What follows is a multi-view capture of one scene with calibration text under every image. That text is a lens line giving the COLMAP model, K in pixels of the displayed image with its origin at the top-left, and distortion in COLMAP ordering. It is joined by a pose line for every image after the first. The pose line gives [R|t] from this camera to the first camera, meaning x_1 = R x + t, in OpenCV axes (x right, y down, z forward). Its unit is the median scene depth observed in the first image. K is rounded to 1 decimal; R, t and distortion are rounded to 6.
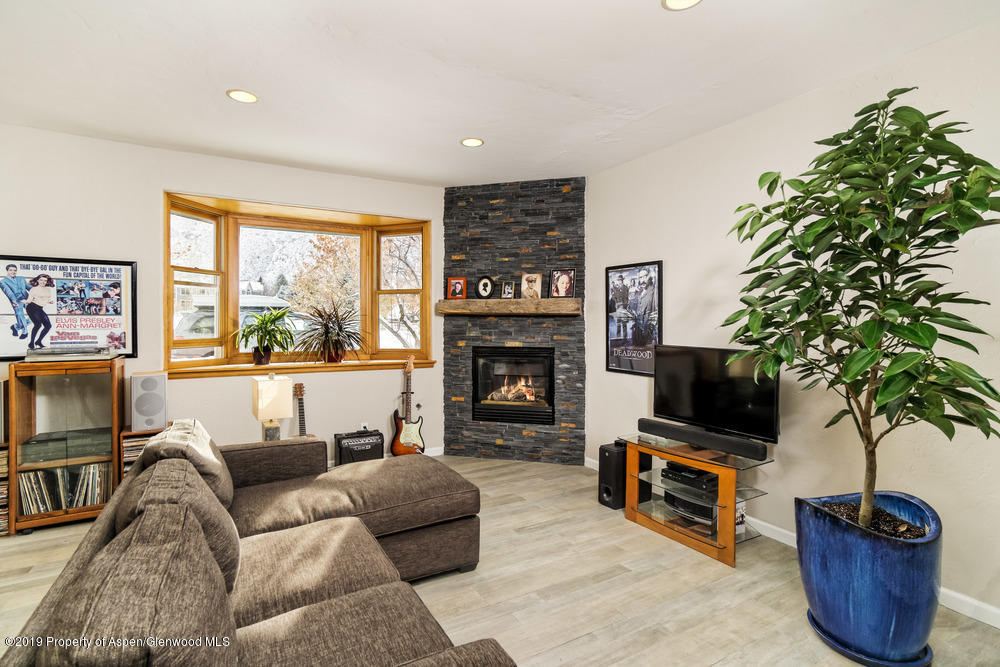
lens RADIAL K [[466.0, 0, 501.6], [0, 466.0, 329.6], [0, 0, 1]] dist [-0.037946, -0.000059]
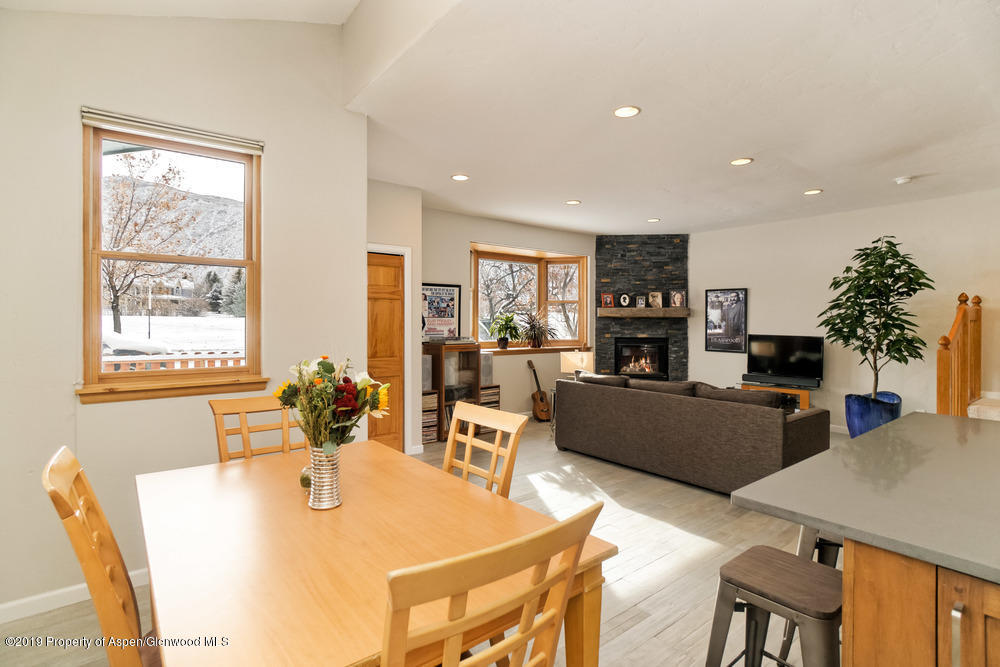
lens RADIAL K [[466.0, 0, 500.3], [0, 466.0, 325.7], [0, 0, 1]] dist [-0.037946, -0.000059]
pose [[0.991865, 0.000268, 0.127291, -0.684182], [0.000556, 0.999979, -0.006436, 0.006626], [-0.127290, 0.006455, 0.991845, -0.535458]]
